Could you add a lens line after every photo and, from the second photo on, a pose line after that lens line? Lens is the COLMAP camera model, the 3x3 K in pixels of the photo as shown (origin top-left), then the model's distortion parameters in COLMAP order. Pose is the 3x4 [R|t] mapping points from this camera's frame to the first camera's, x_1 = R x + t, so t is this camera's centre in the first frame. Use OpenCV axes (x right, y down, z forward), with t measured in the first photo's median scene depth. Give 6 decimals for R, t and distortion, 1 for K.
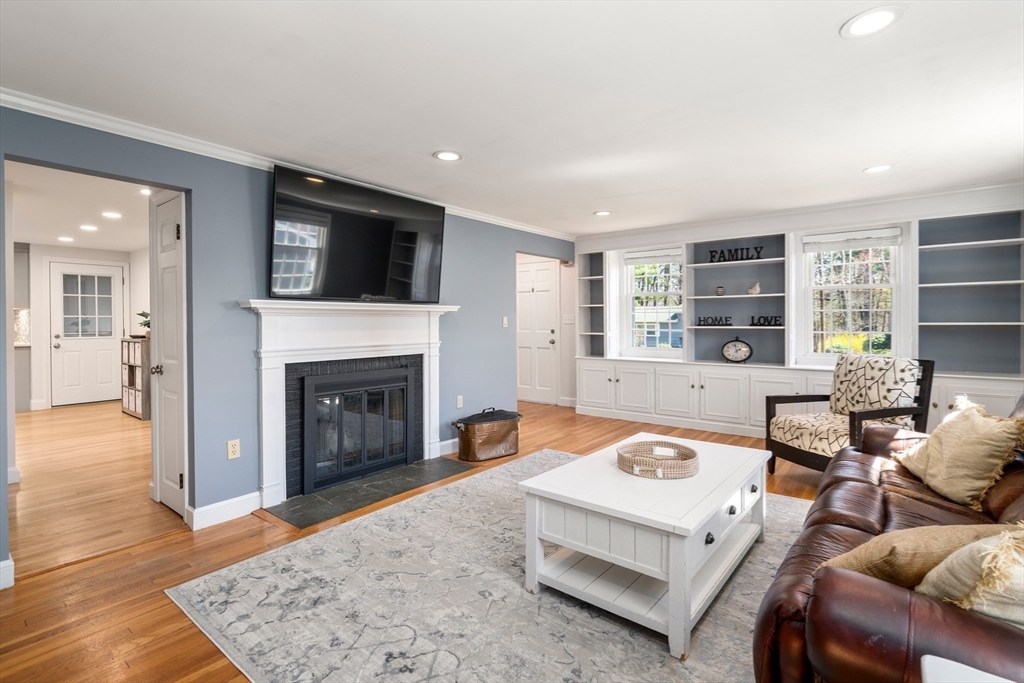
lens RADIAL K [[476.4, 0, 512.0], [0, 476.4, 327.9], [0, 0, 1]] dist [-0.010726, 0.000237]
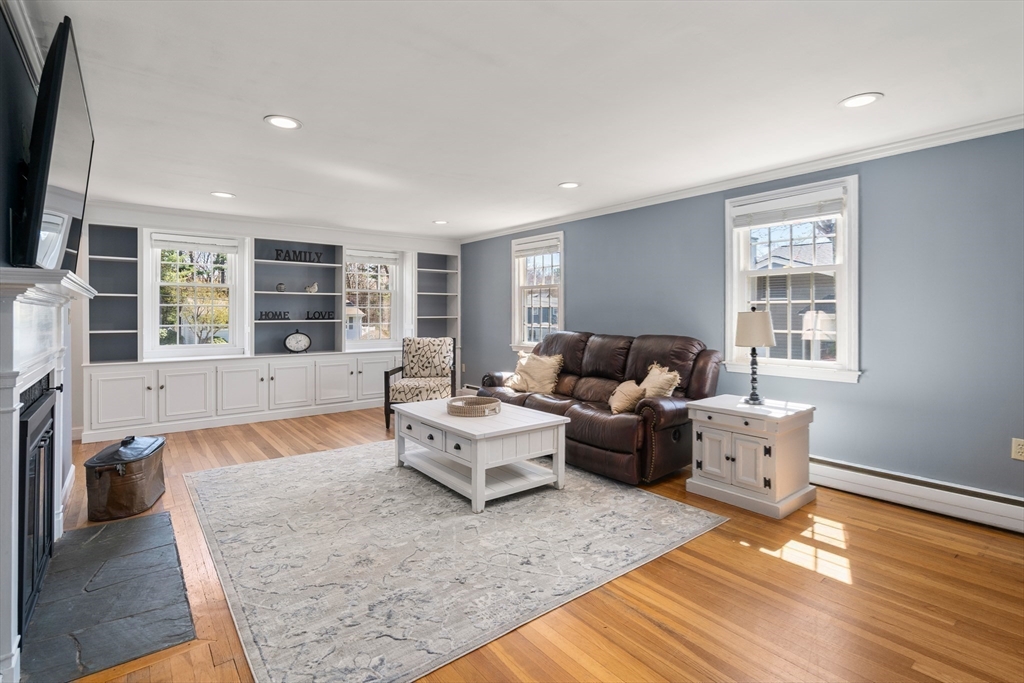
lens RADIAL K [[479.5, 0, 527.2], [0, 479.5, 315.1], [0, 0, 1]] dist [0.014675, -0.000047]
pose [[0.237408, 0.002663, 0.971406, -0.565799], [0.012602, 0.999904, -0.005821, -0.001868], [-0.971328, 0.013624, 0.237352, 0.234070]]
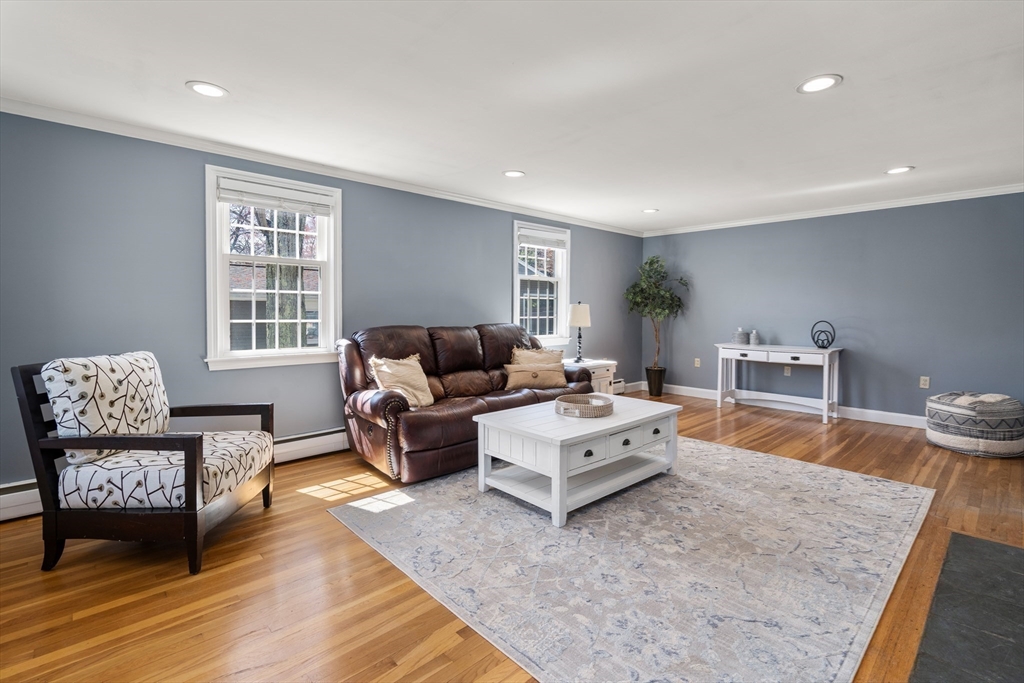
lens RADIAL K [[476.4, 0, 512.0], [0, 476.4, 327.9], [0, 0, 1]] dist [-0.010726, 0.000237]
pose [[-0.986857, -0.018062, 0.160583, 0.145052], [-0.011663, 0.999103, 0.040705, 0.004106], [-0.161174, 0.038297, -0.986183, 1.169855]]
